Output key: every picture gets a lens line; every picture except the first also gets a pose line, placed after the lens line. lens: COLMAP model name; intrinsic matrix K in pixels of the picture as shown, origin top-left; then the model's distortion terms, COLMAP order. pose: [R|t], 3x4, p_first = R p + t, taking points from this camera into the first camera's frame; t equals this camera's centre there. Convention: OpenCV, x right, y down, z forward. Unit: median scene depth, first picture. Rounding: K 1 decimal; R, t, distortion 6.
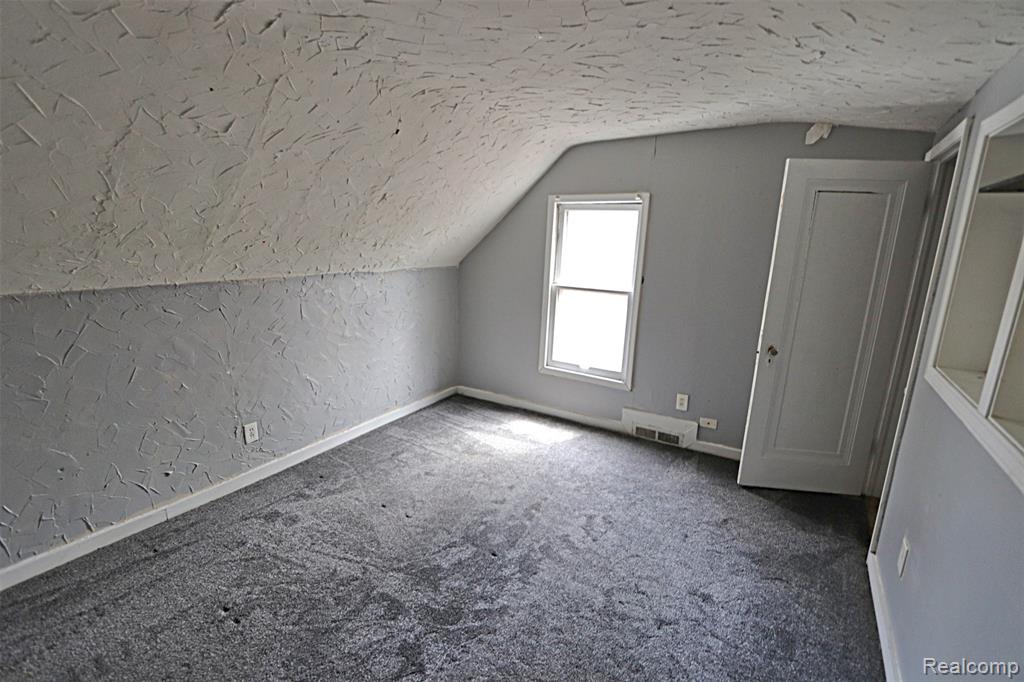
lens RADIAL K [[470.2, 0, 504.9], [0, 470.2, 343.7], [0, 0, 1]] dist [-0.011614, -0.001064]
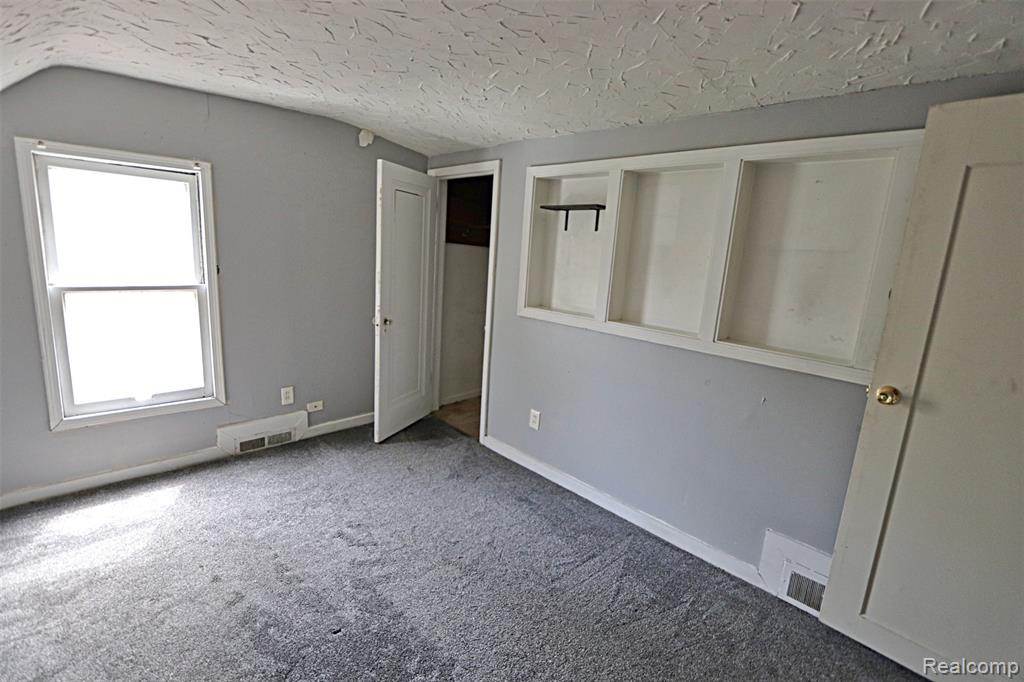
lens RADIAL K [[470.2, 0, 504.3], [0, 470.2, 339.7], [0, 0, 1]] dist [-0.011614, -0.001064]
pose [[0.241659, -0.197220, 0.950108, -0.401537], [0.167455, 0.972914, 0.159363, -0.063873], [-0.955803, 0.120589, 0.268139, 0.321391]]
